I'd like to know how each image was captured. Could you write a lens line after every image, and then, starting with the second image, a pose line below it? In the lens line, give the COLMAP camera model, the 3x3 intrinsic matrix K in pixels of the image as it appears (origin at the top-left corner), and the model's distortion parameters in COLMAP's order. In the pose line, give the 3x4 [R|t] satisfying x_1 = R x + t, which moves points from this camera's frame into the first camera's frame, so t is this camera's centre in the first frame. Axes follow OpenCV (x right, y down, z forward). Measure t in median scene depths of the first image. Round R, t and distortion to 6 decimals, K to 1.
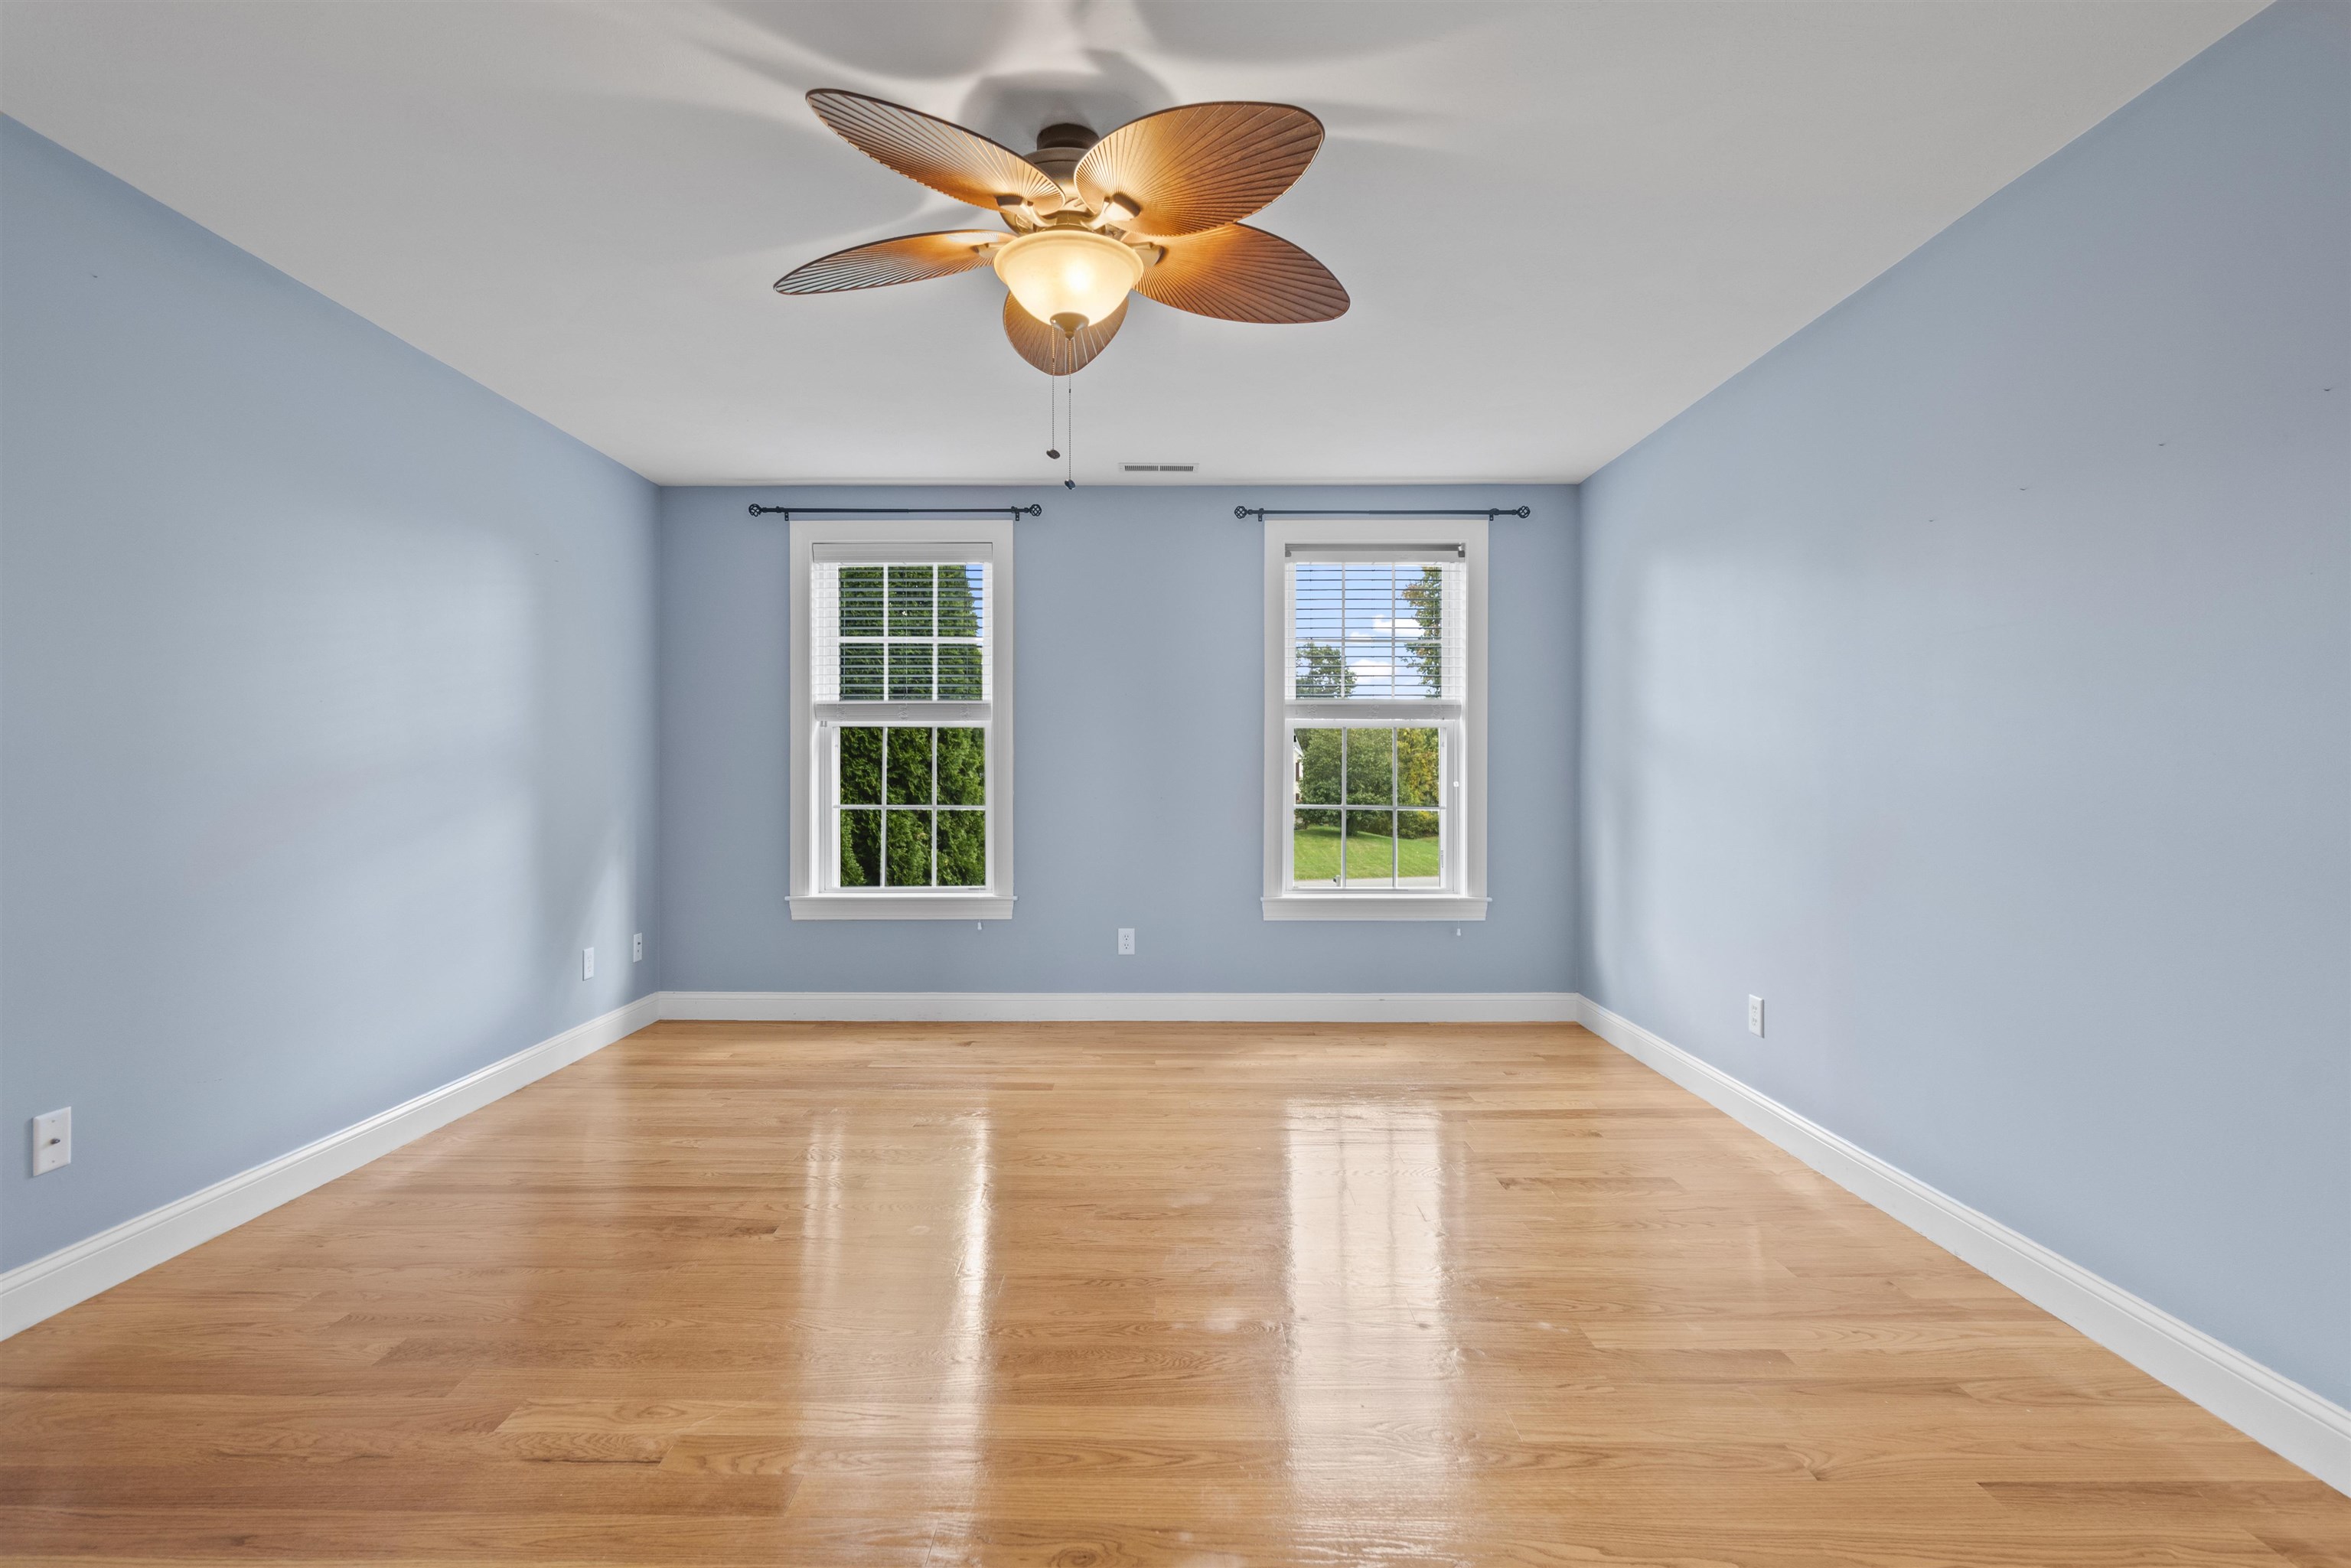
lens RADIAL K [[1099.3, 0, 1173.3], [0, 1099.3, 768.9], [0, 0, 1]] dist [-0.001241, -0.002140]
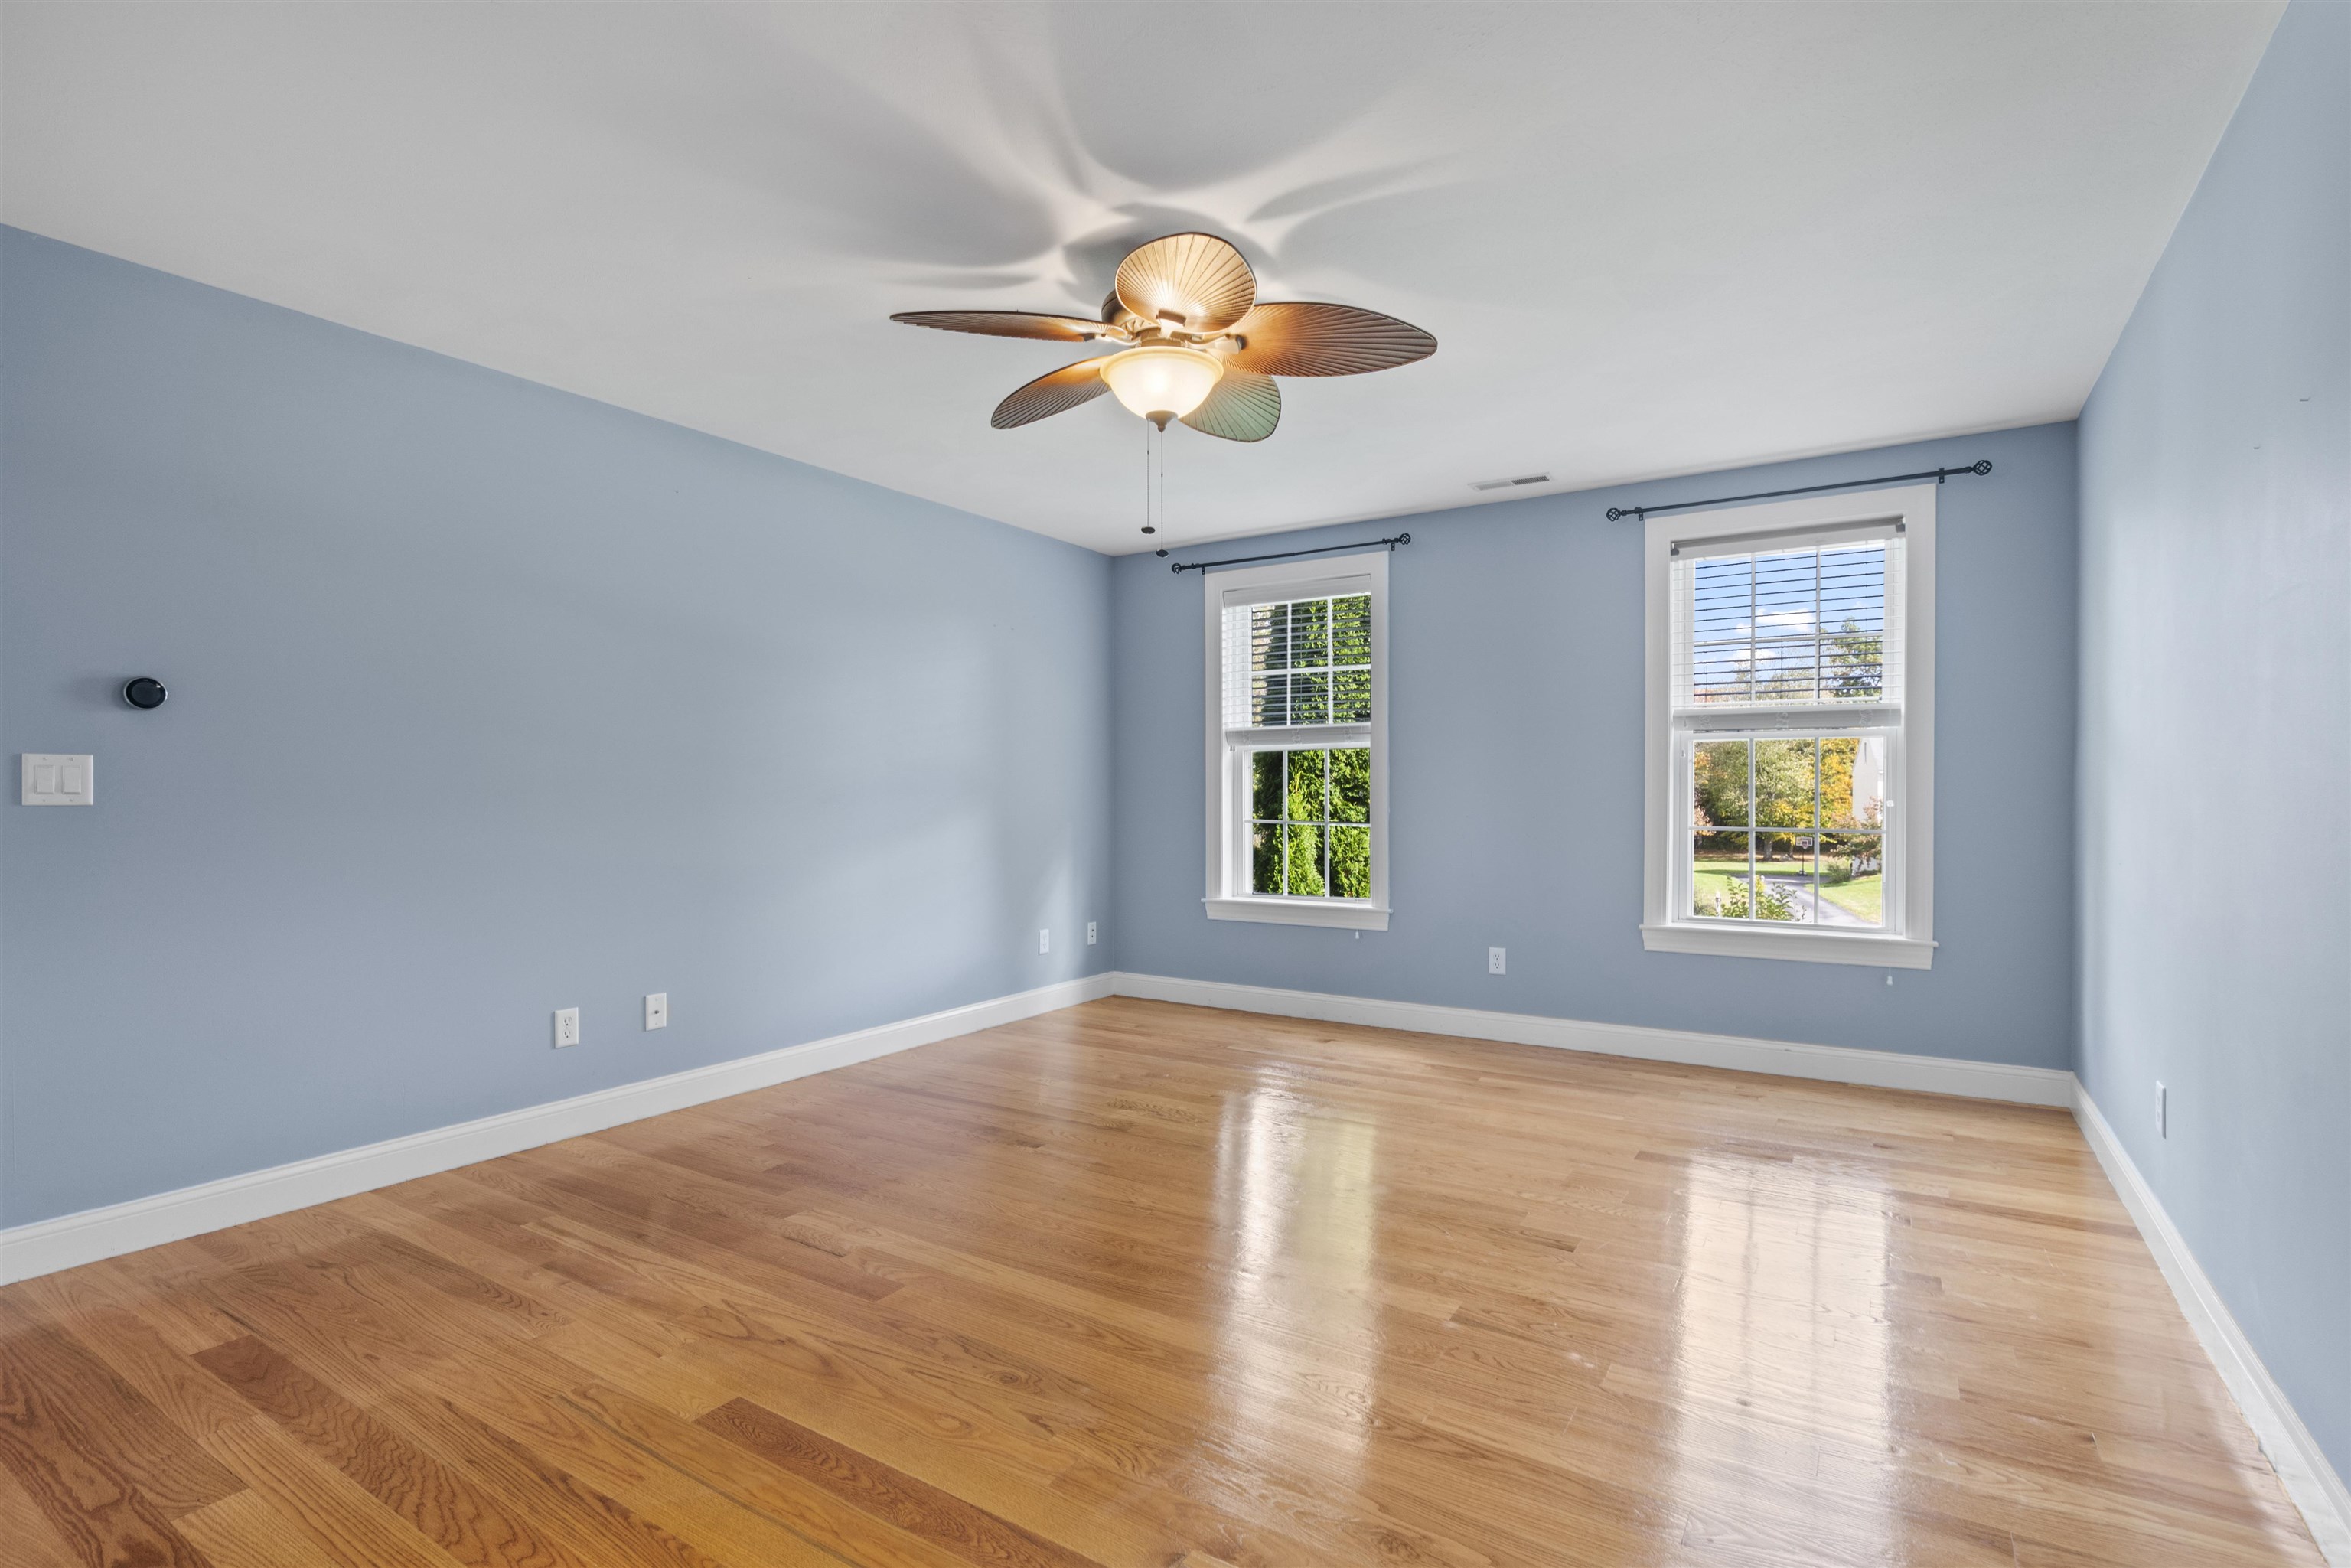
lens RADIAL K [[1099.3, 0, 1153.8], [0, 1099.3, 798.7], [0, 0, 1]] dist [-0.001241, -0.002140]
pose [[0.846449, 0.001238, -0.532468, 0.226940], [0.004782, 0.999939, 0.009926, -0.001104], [0.532448, -0.010948, 0.846392, -0.010448]]
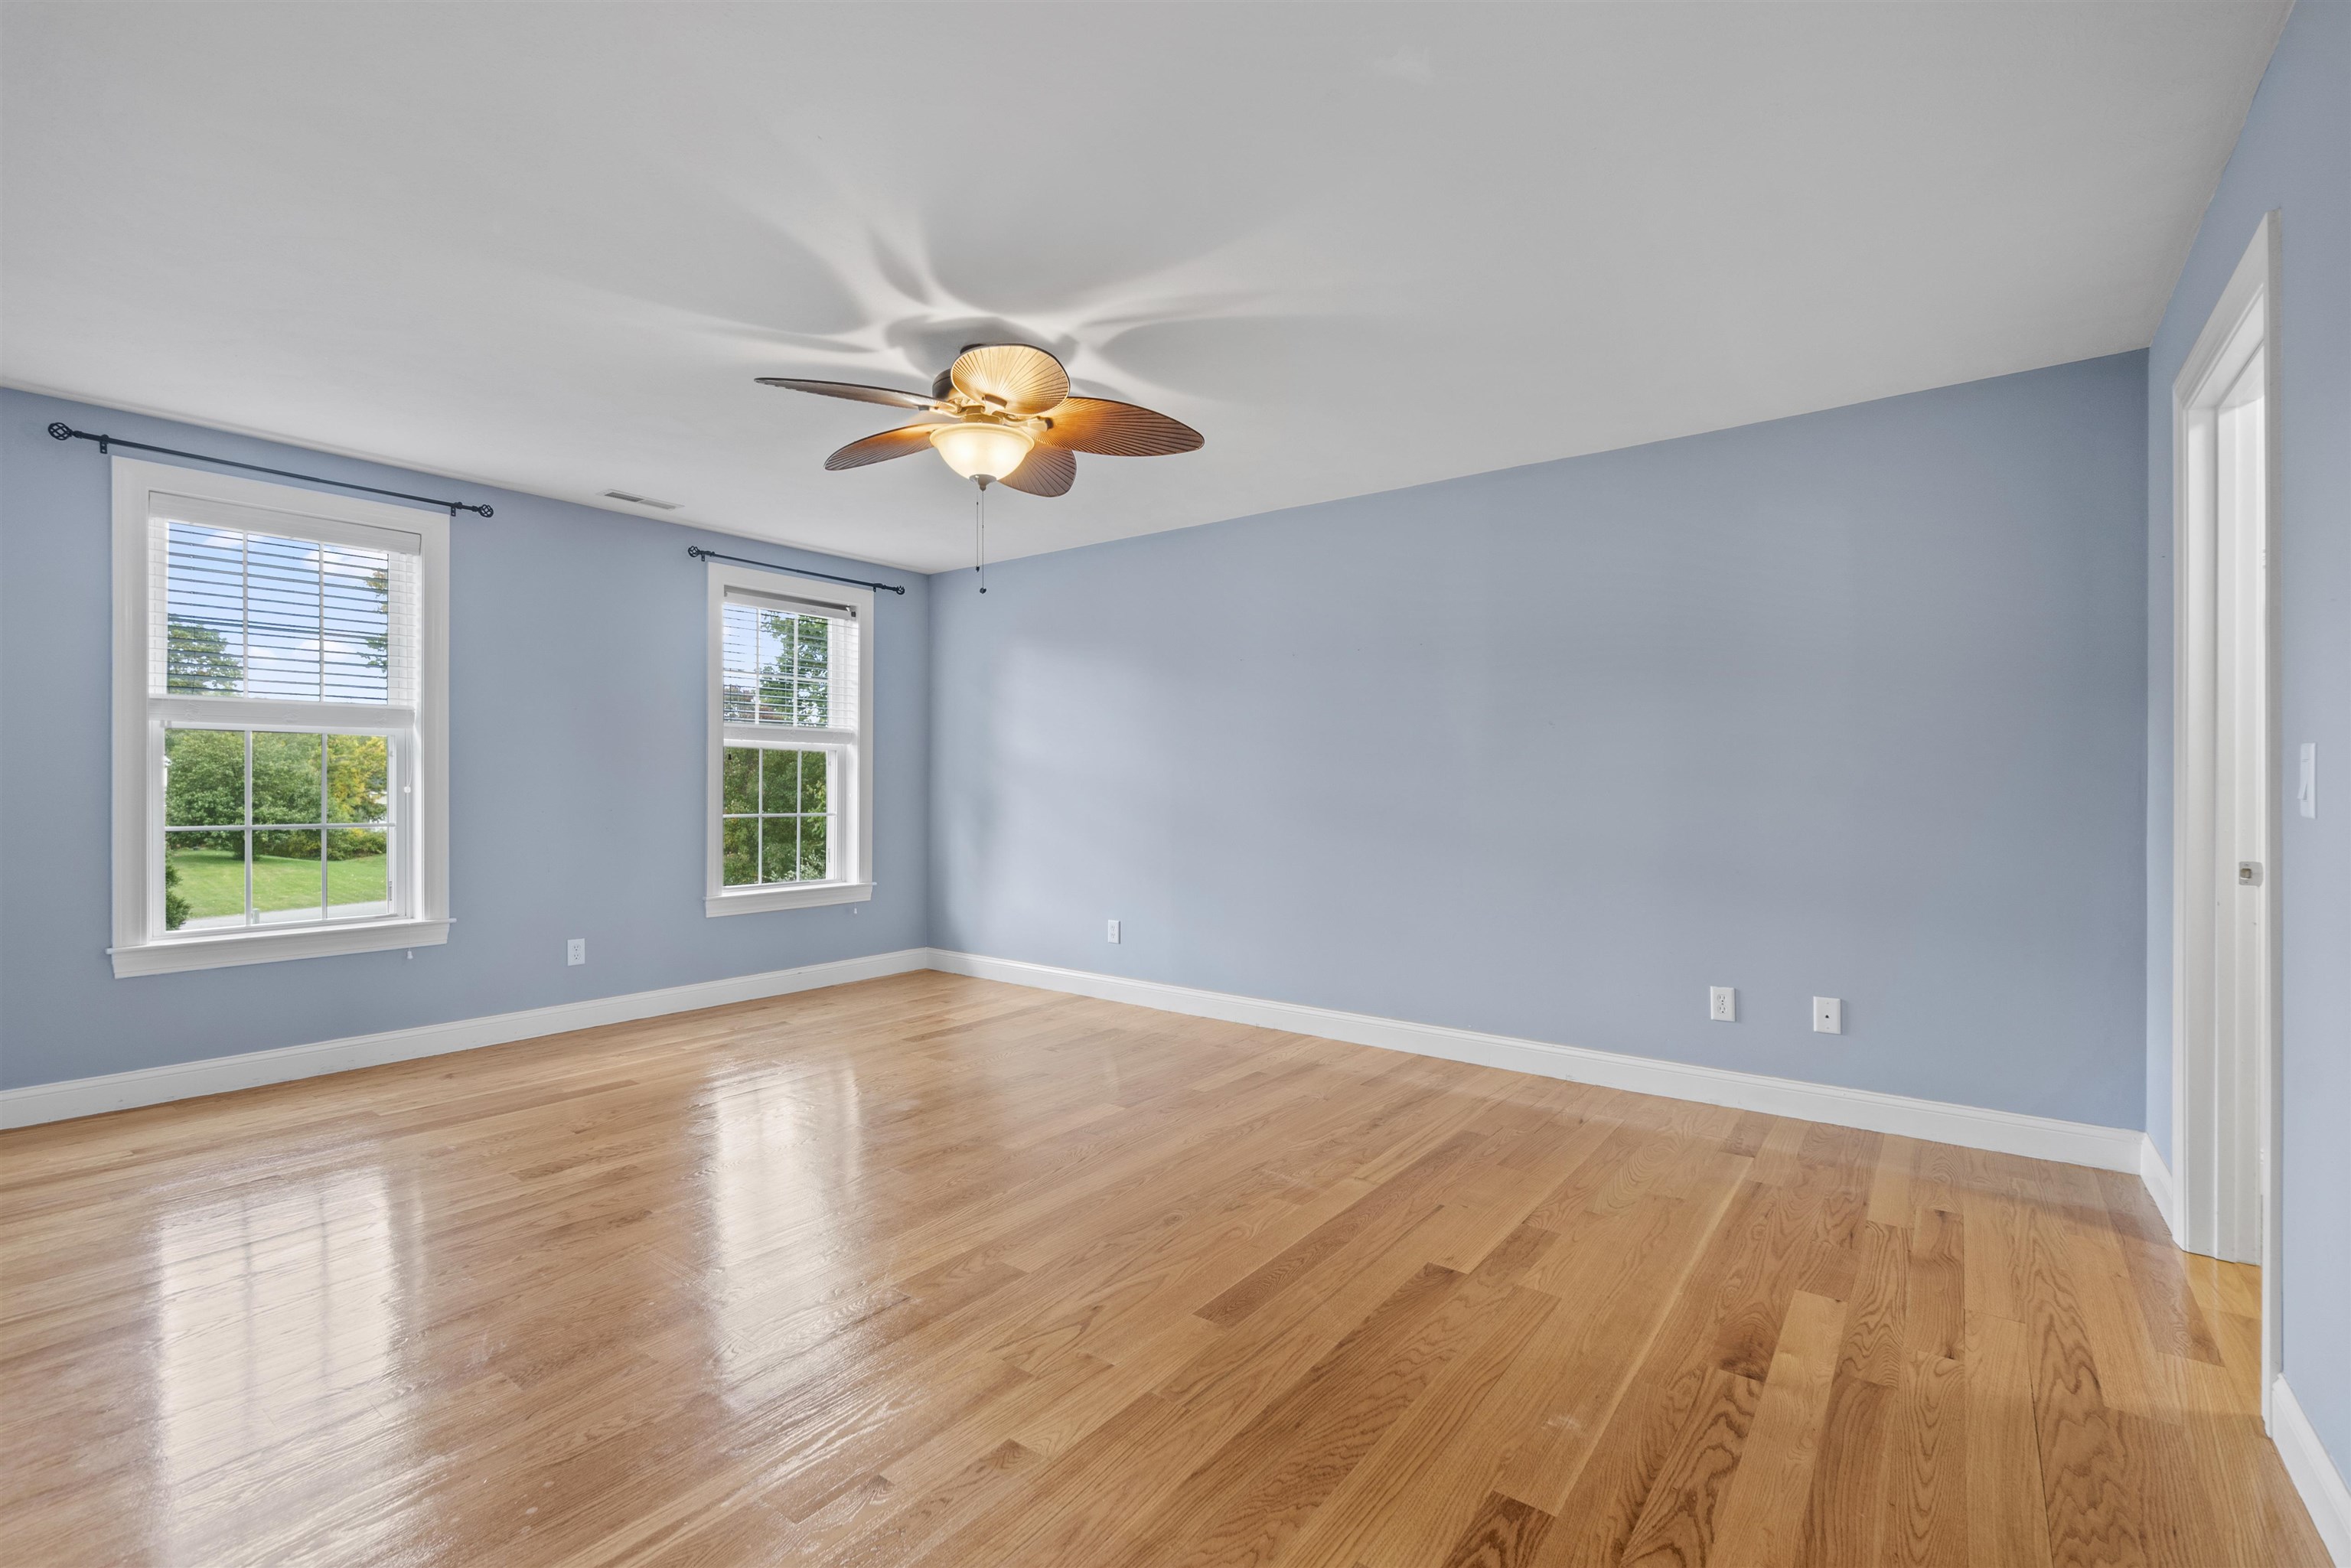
lens RADIAL K [[1023.1, 0, 1152.1], [0, 1023.1, 784.5], [0, 0, 1]] dist [-0.002352, -0.001196]
pose [[0.614735, 0.001429, 0.788732, -0.460556], [-0.004263, 0.999990, 0.001510, -0.001607], [-0.788722, -0.004291, 0.614735, -0.003191]]
